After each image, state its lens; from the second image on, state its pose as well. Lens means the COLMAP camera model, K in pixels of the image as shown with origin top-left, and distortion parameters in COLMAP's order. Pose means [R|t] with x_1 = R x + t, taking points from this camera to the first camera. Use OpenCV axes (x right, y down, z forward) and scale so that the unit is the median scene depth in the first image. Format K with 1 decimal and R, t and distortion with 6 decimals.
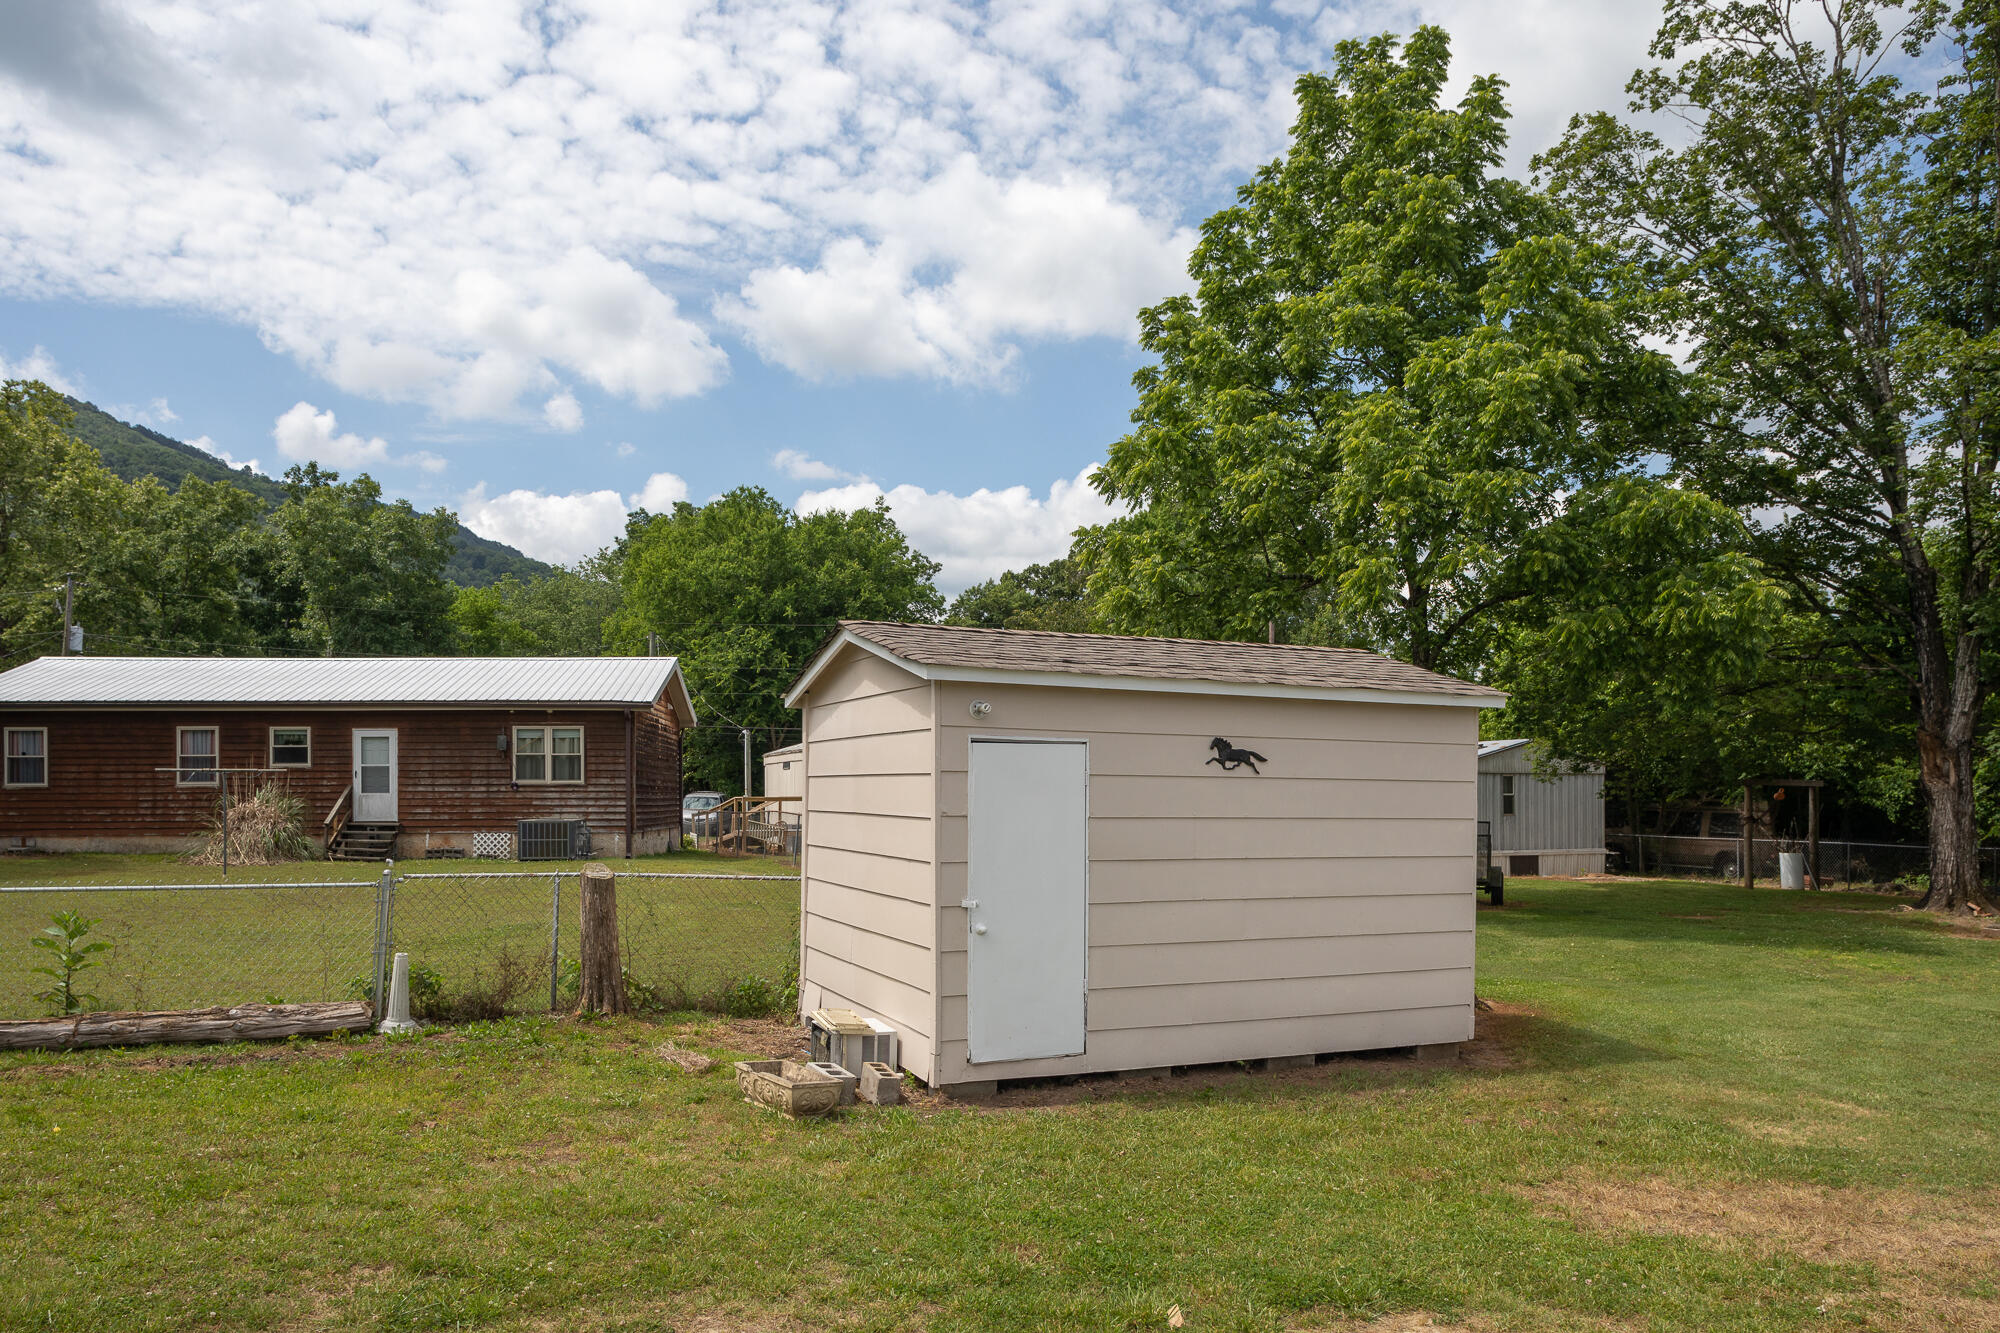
lens RADIAL K [[1384.9, 0, 1022.2], [0, 1384.9, 803.7], [0, 0, 1]] dist [-0.043771, 0.025221]
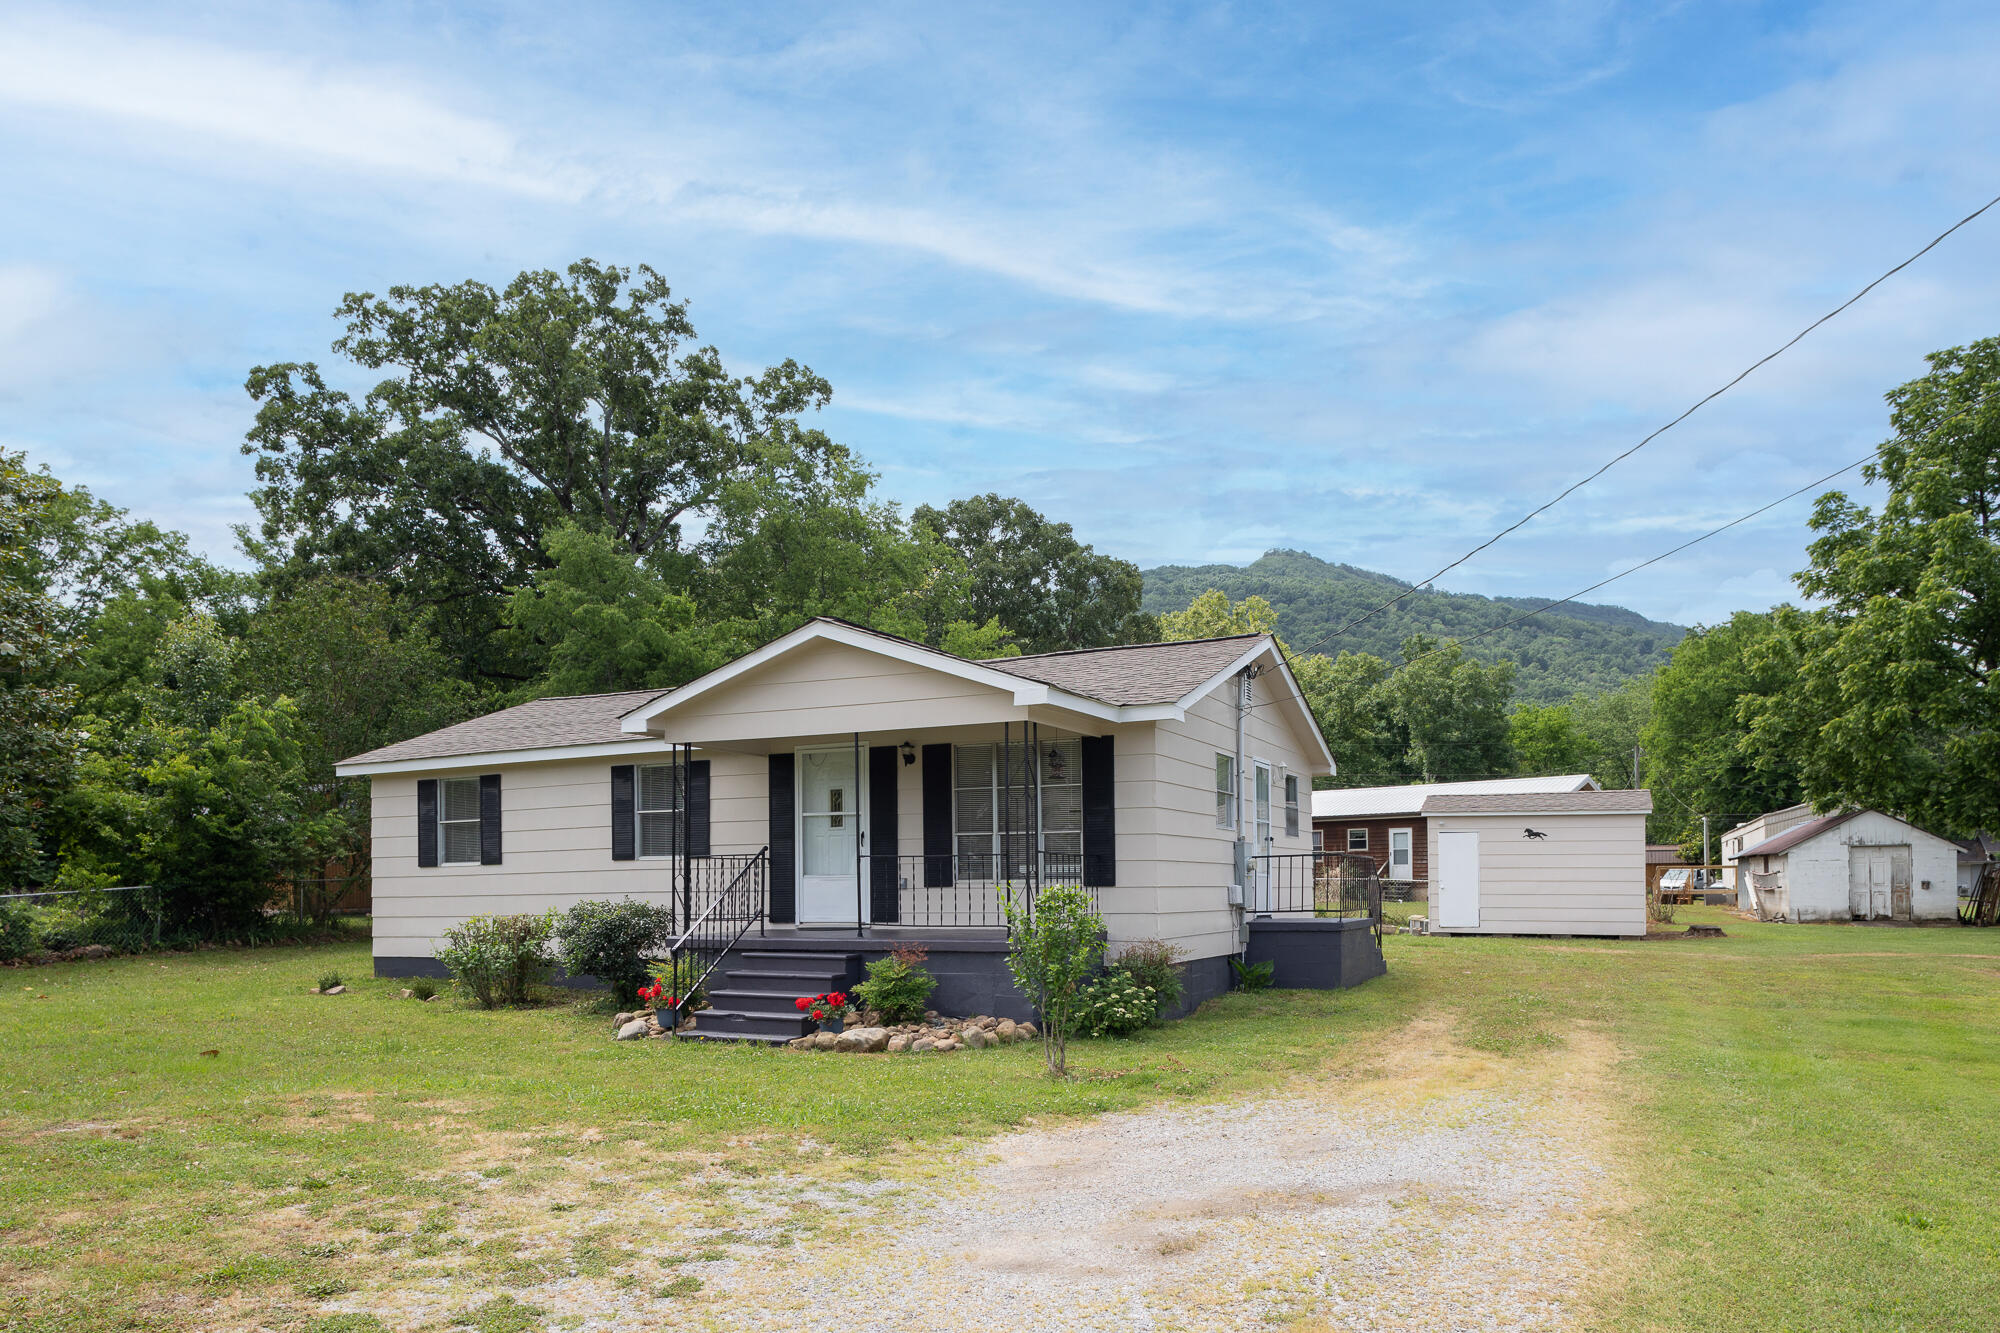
lens RADIAL K [[1384.9, 0, 988.9], [0, 1384.9, 899.5], [0, 0, 1]] dist [-0.043771, 0.025221]
pose [[0.677464, 0.003149, -0.735549, 0.238756], [-0.000018, 0.999991, 0.004265, 0.014755], [0.735556, -0.002877, 0.677458, -0.297054]]
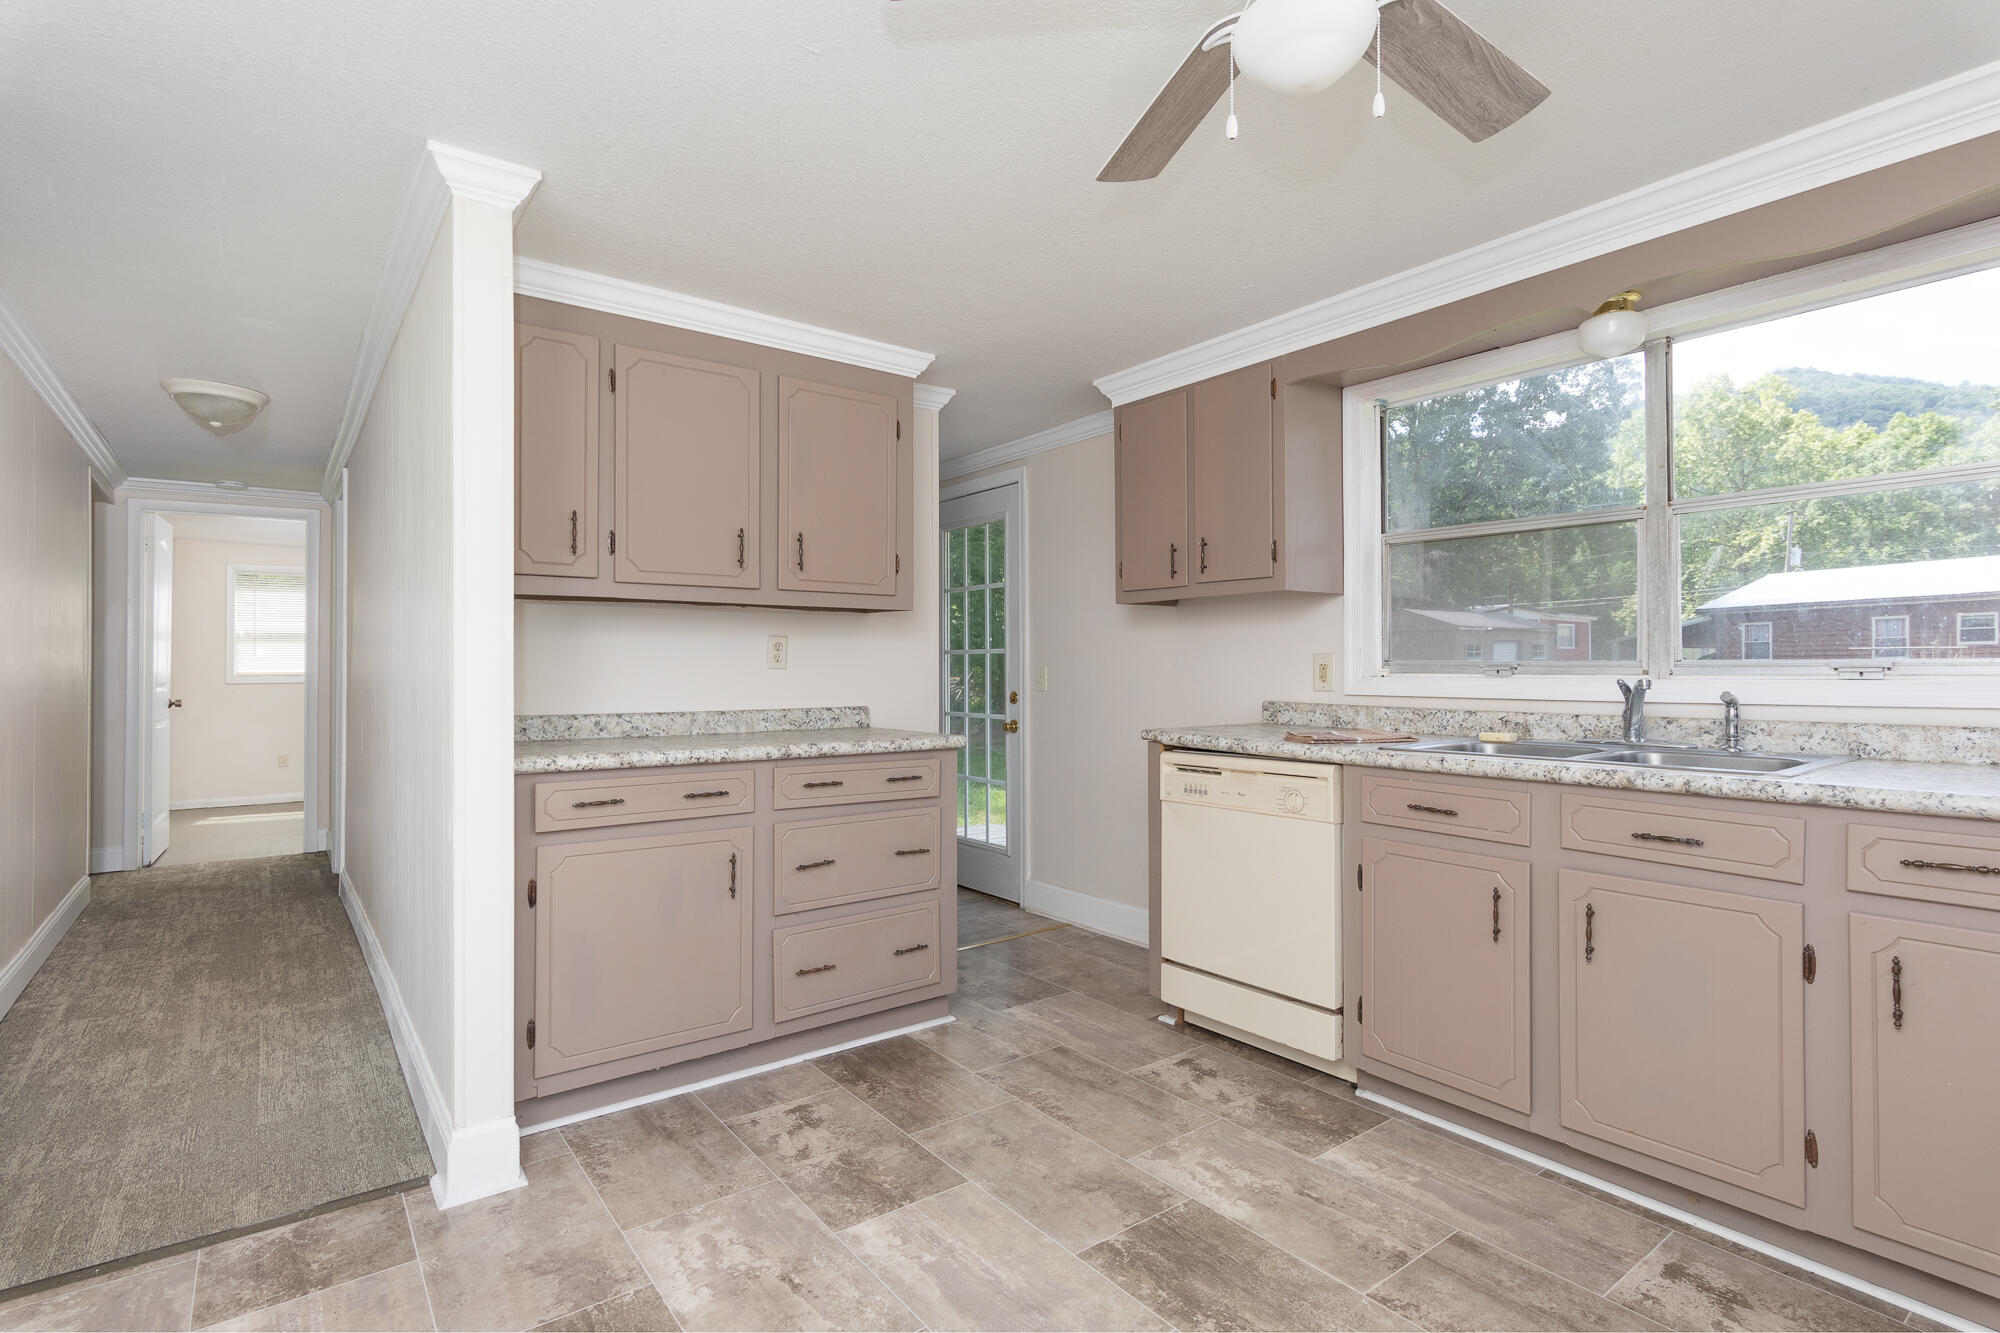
lens RADIAL K [[962.8, 0, 983.5], [0, 962.8, 672.3], [0, 0, 1]] dist [0.002348, -0.001173]
pose [[0.258697, 0.006053, -0.965939, 0.045652], [-0.008244, 0.999958, 0.004059, 0.001521], [0.965923, 0.006913, 0.258736, -0.060077]]
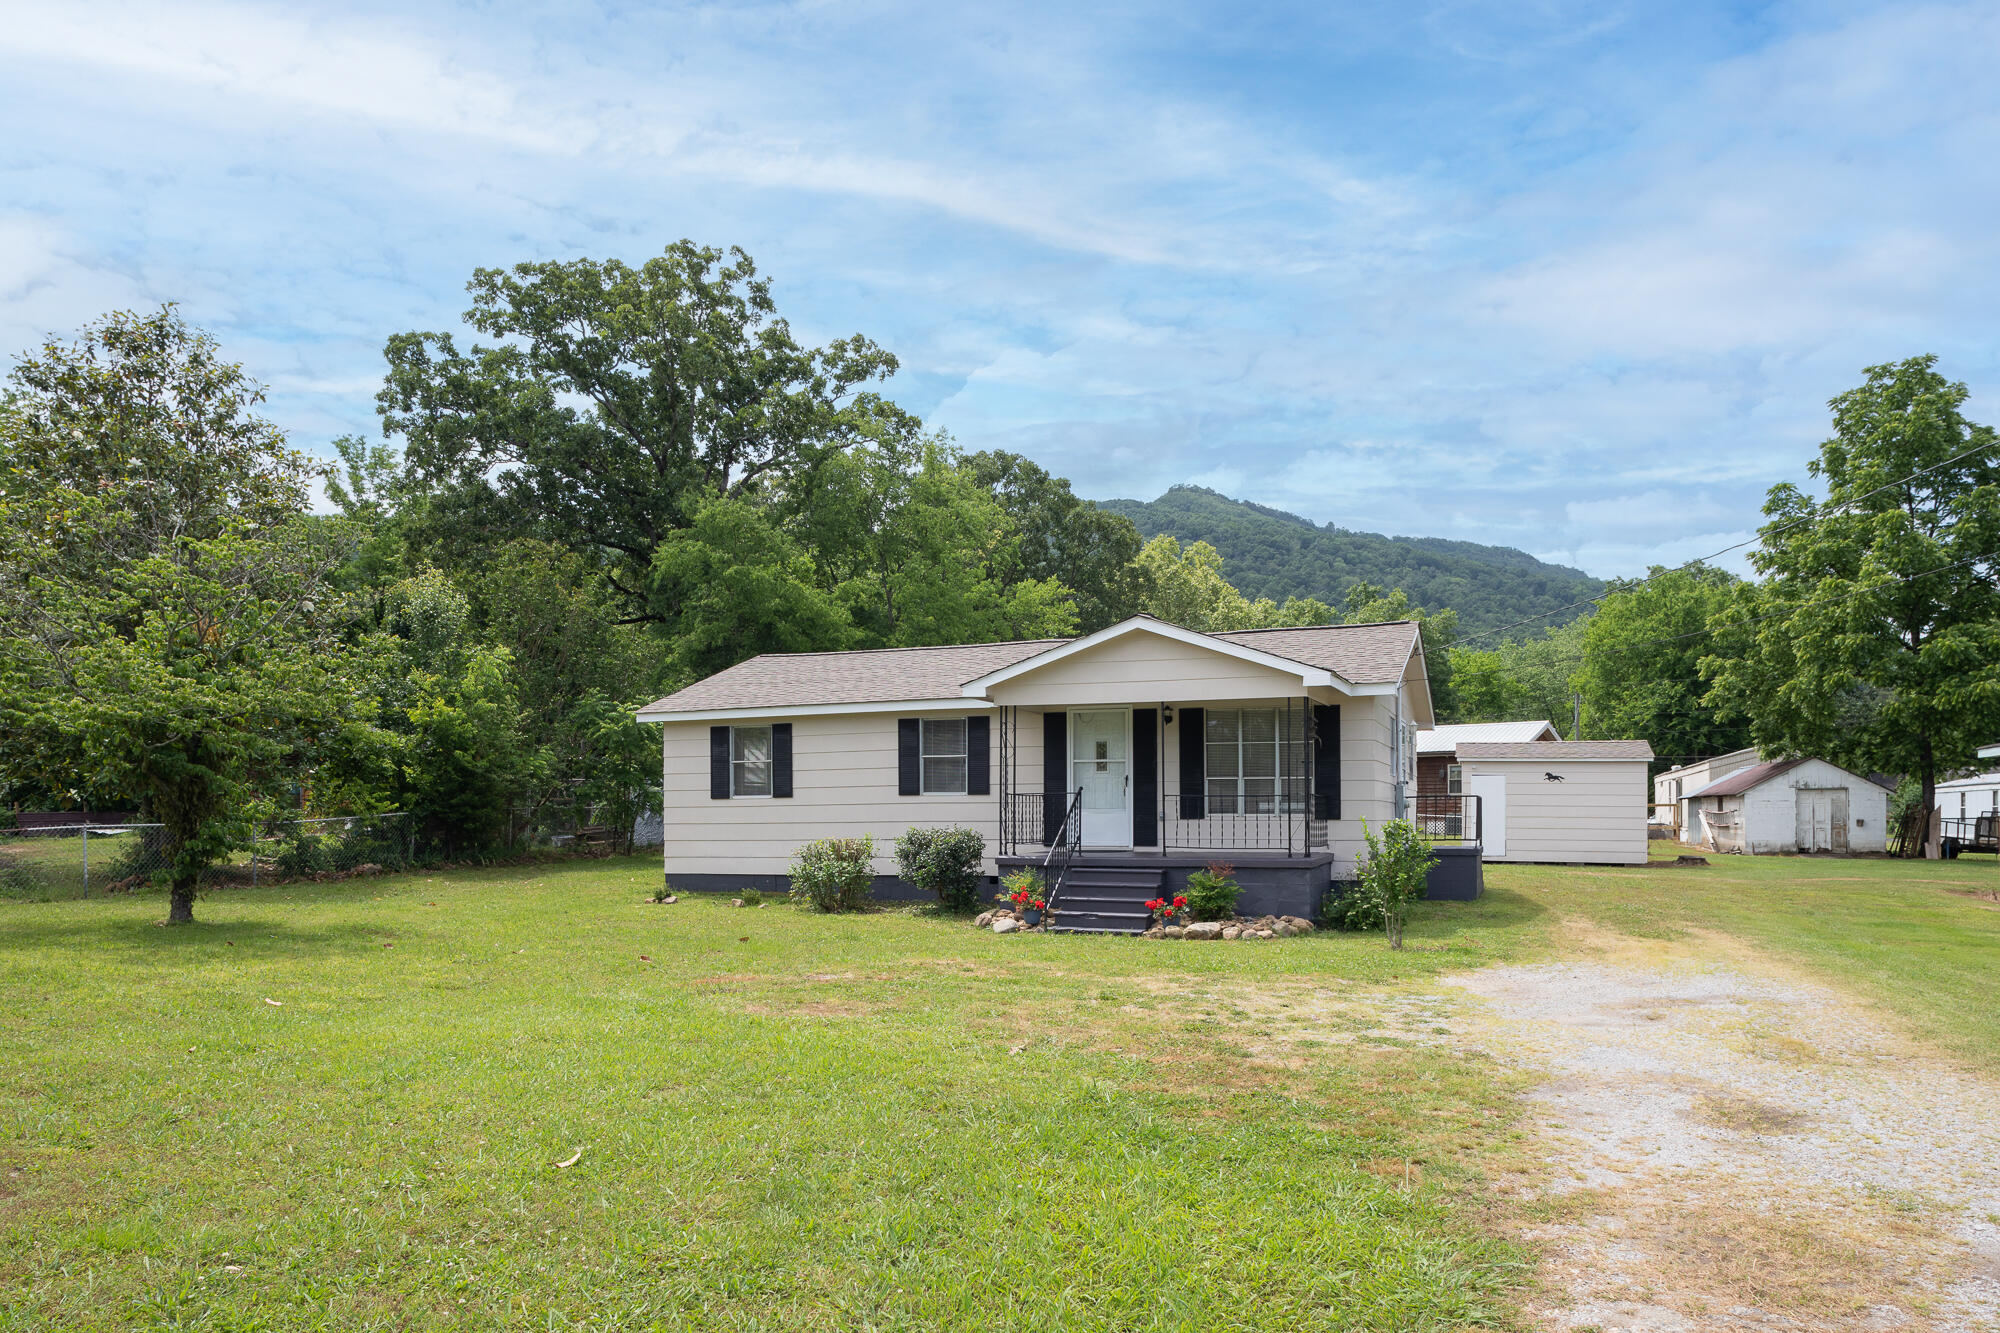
lens RADIAL K [[1384.9, 0, 978.9], [0, 1384.9, 837.6], [0, 0, 1]] dist [-0.043771, 0.025221]
pose [[0.721988, 0.011815, -0.691804, 0.236029], [-0.007385, 0.999929, 0.009370, 0.015224], [0.691866, -0.001656, 0.722024, -0.400609]]
